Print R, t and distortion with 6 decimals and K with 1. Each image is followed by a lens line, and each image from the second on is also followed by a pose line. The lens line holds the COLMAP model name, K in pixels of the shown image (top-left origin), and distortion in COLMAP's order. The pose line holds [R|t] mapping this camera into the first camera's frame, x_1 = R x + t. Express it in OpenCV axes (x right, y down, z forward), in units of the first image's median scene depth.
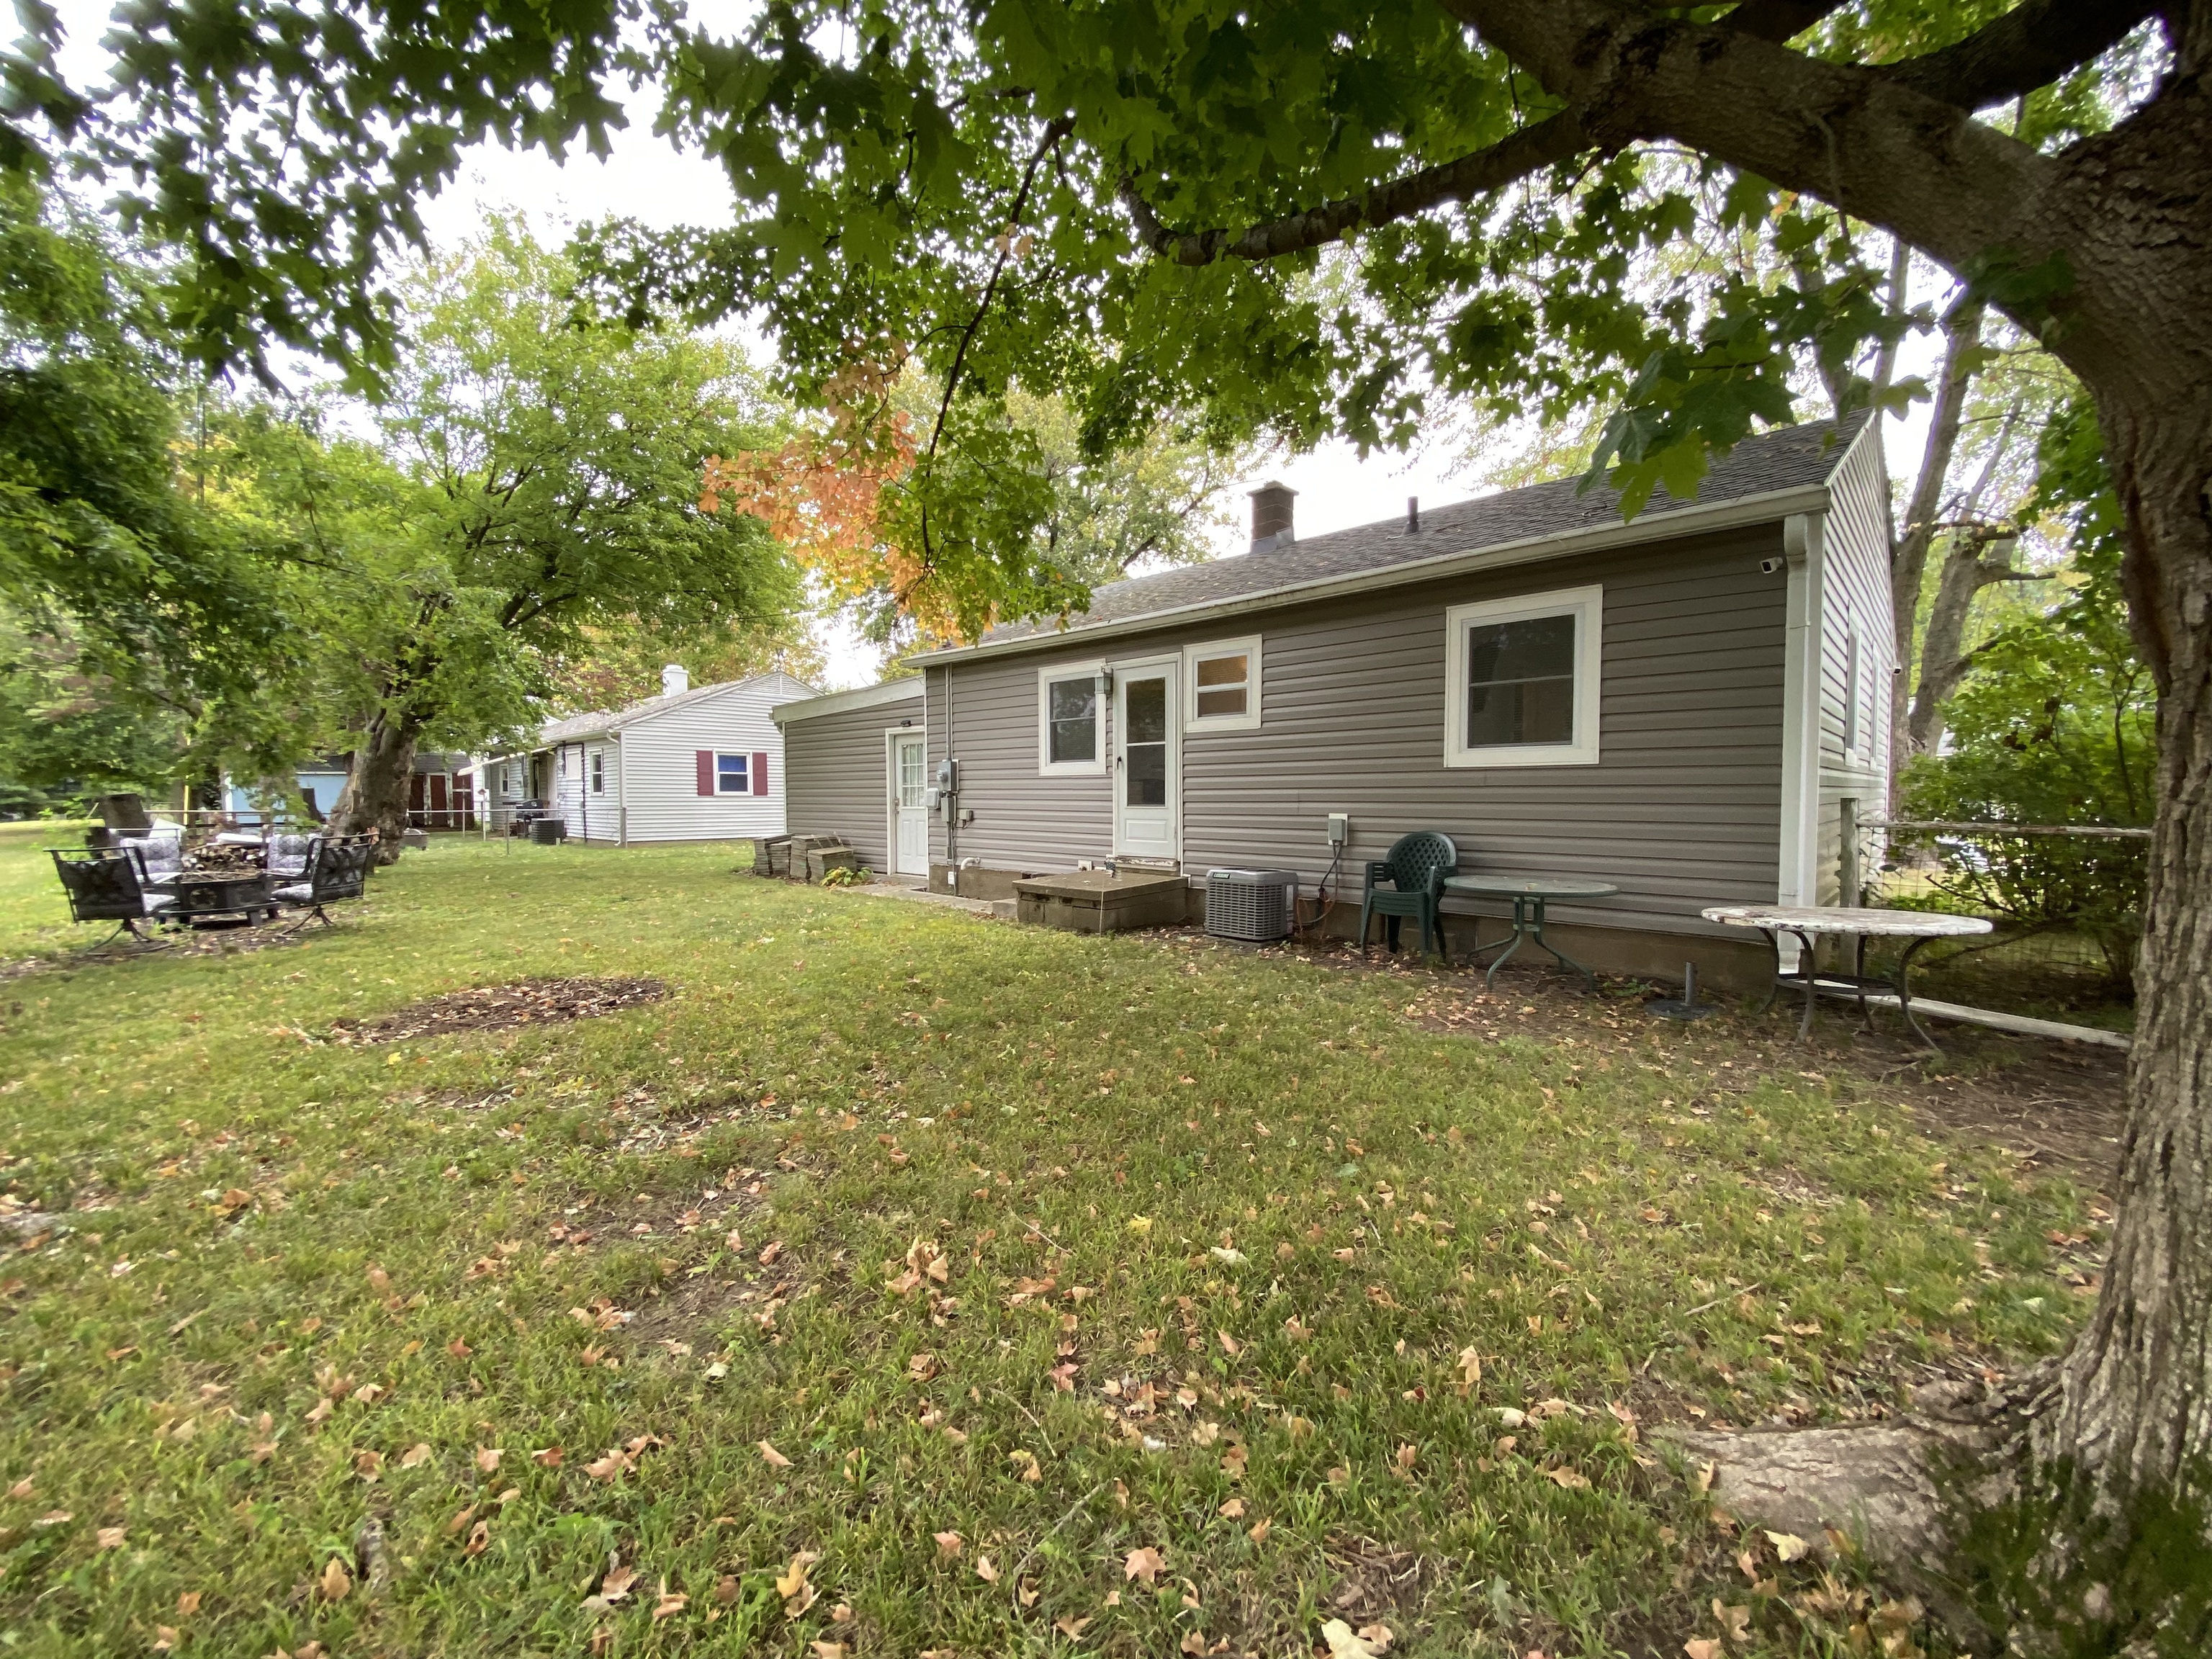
lens RADIAL K [[903.2, 0, 1104.9], [0, 903.2, 826.7], [0, 0, 1]] dist [-0.010057, -0.006485]
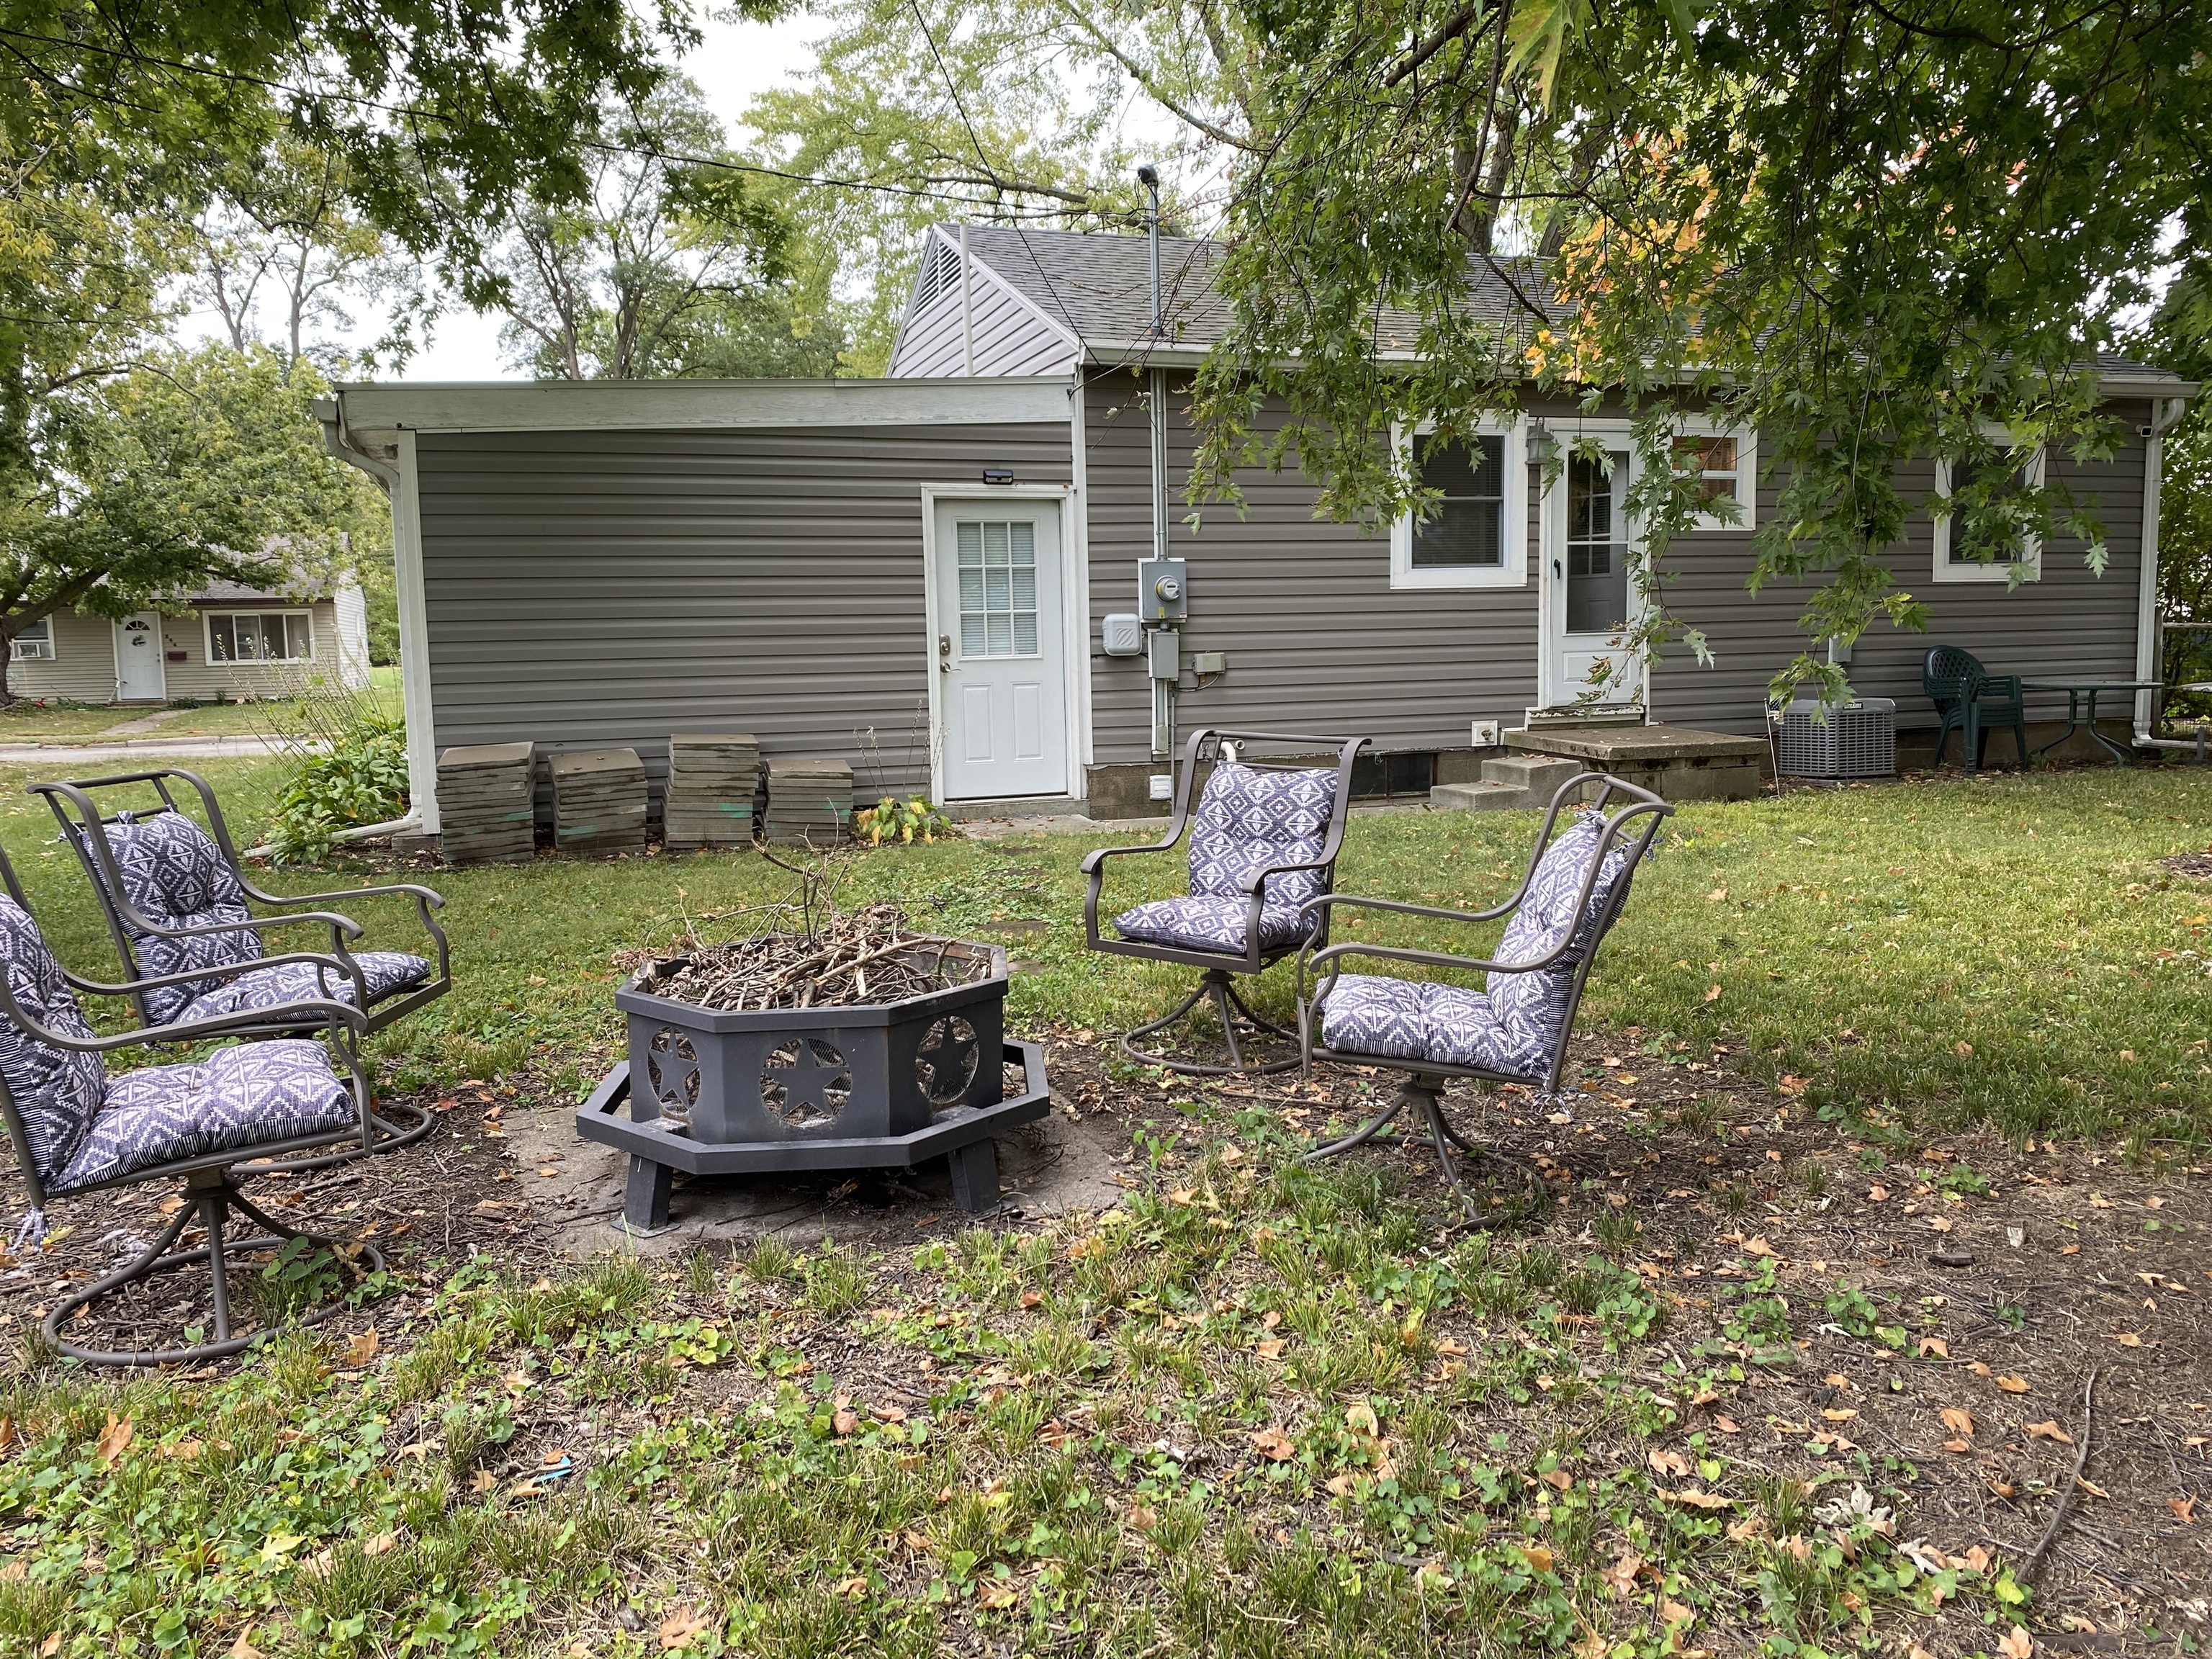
lens RADIAL K [[1683.7, 0, 1102.3], [0, 1683.7, 834.0], [0, 0, 1]] dist [-0.072319, -0.003647]
pose [[0.448052, -0.093649, 0.889089, -1.270512], [0.070513, 0.995102, 0.069281, 0.016348], [-0.891223, 0.031651, 0.452460, 0.742947]]
